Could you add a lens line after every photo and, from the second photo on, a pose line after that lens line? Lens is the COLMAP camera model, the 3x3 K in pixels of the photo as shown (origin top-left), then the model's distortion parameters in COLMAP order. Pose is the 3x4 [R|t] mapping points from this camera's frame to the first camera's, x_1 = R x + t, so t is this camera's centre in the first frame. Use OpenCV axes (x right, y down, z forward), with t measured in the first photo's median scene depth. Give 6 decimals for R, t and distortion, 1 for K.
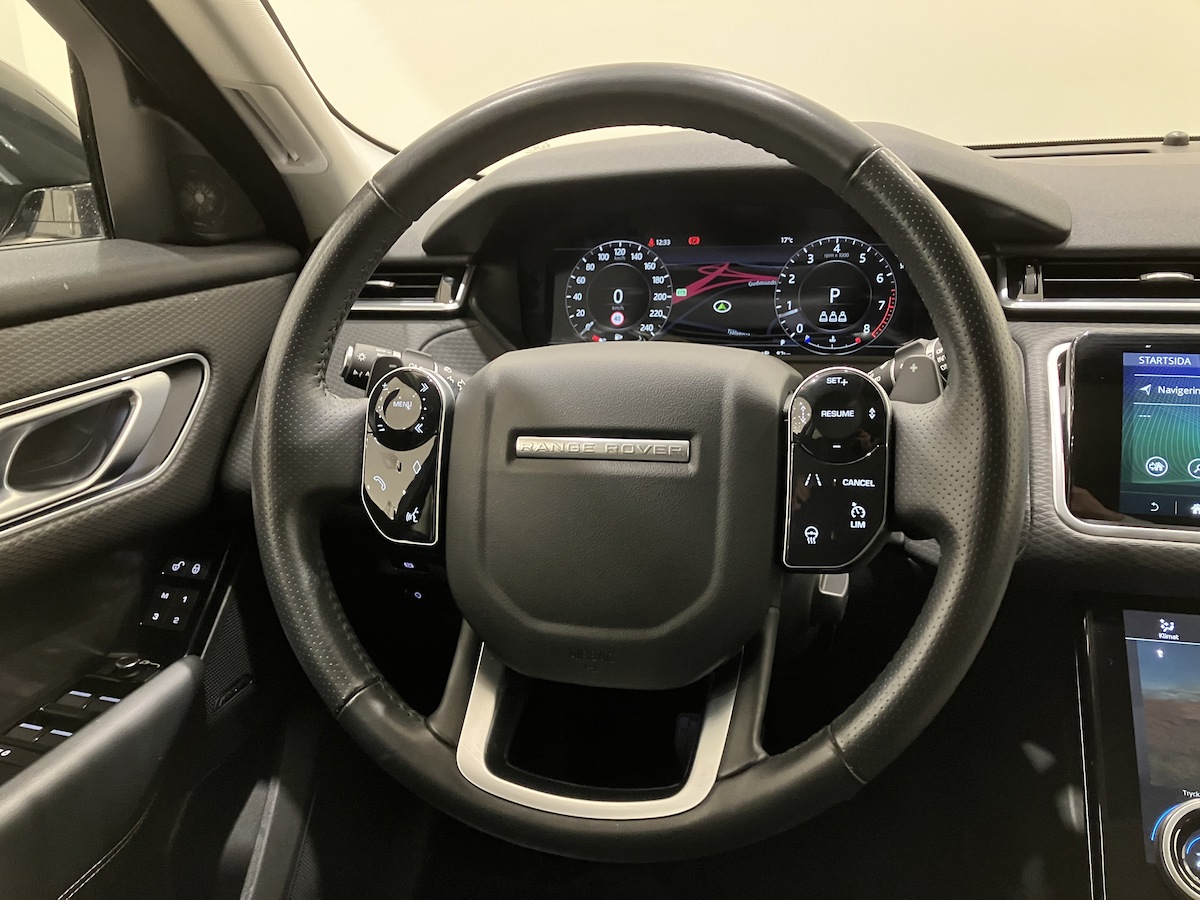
lens RADIAL K [[981.3, 0, 600.0], [0, 981.3, 450.0], [0, 0, 1]] dist [0.016618, 0.006772]
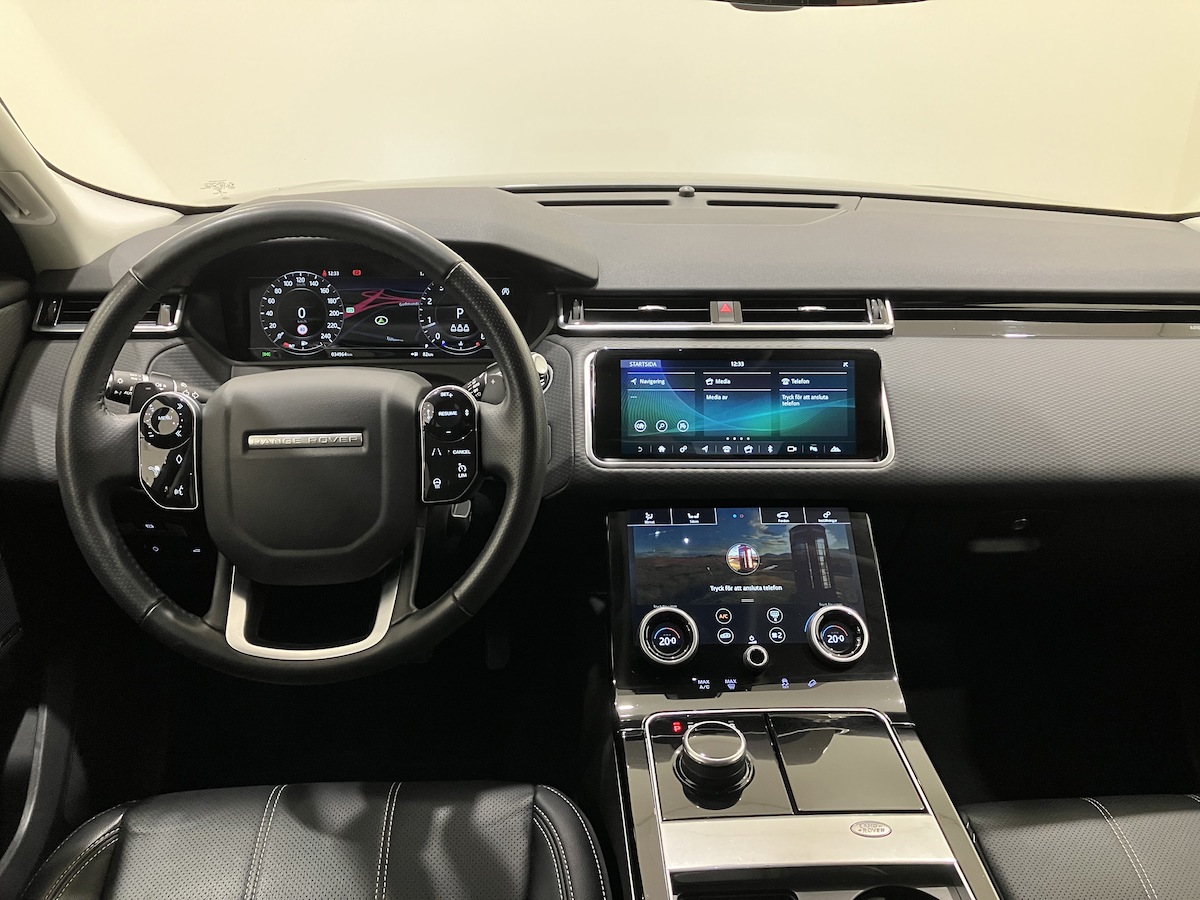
lens RADIAL K [[962.9, 0, 600.0], [0, 962.9, 450.0], [0, 0, 1]] dist [0.080557, -0.186208]
pose [[0.946554, -0.068921, 0.315097, -0.038557], [0.048796, 0.996259, 0.071327, -0.066035], [-0.318834, -0.052140, 0.946375, -0.582061]]
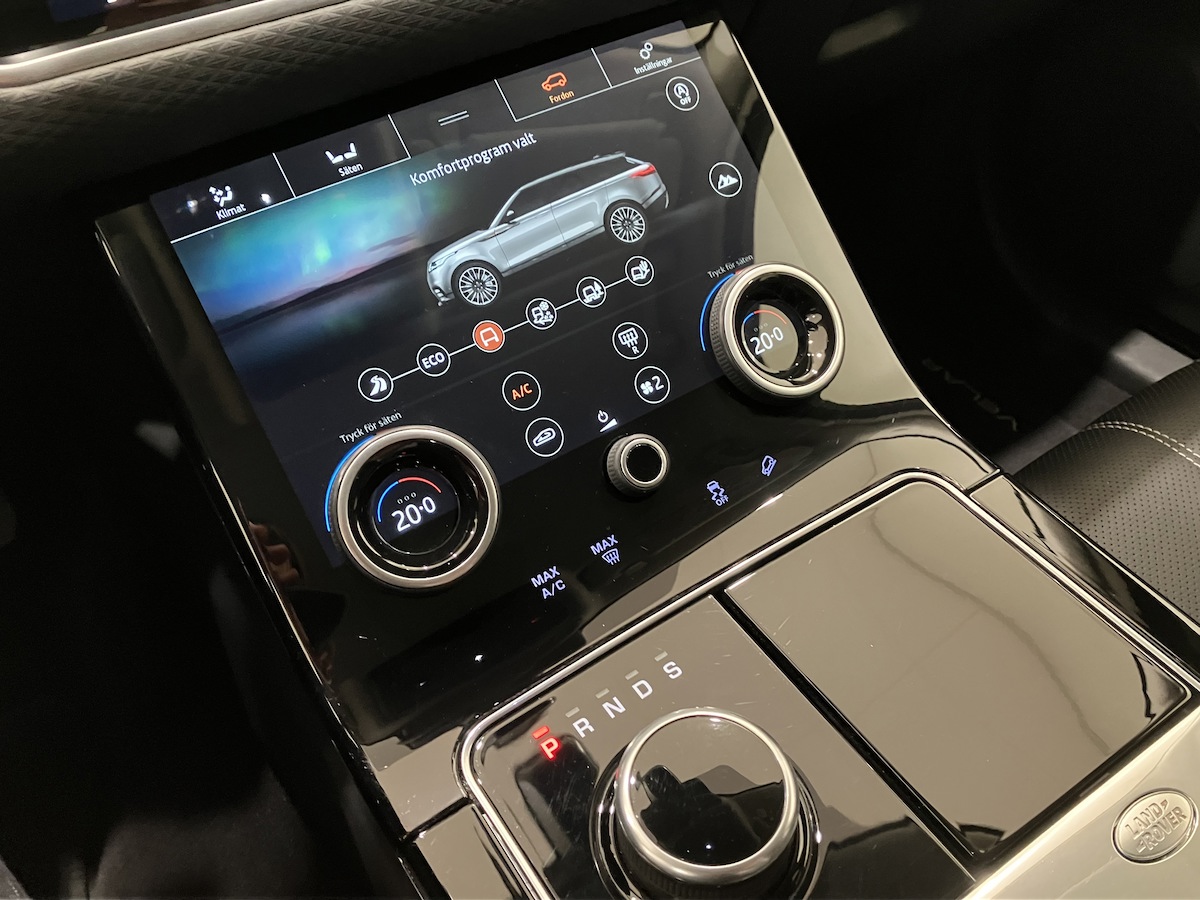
lens RADIAL K [[1048.5, 0, 600.0], [0, 1048.5, 450.0], [0, 0, 1]] dist [0.003029, 0.002656]
pose [[0.645195, -0.526805, 0.553354, 0.288967], [0.239095, 0.827110, 0.508648, 0.037127], [-0.725642, -0.195873, 0.659604, 0.385059]]
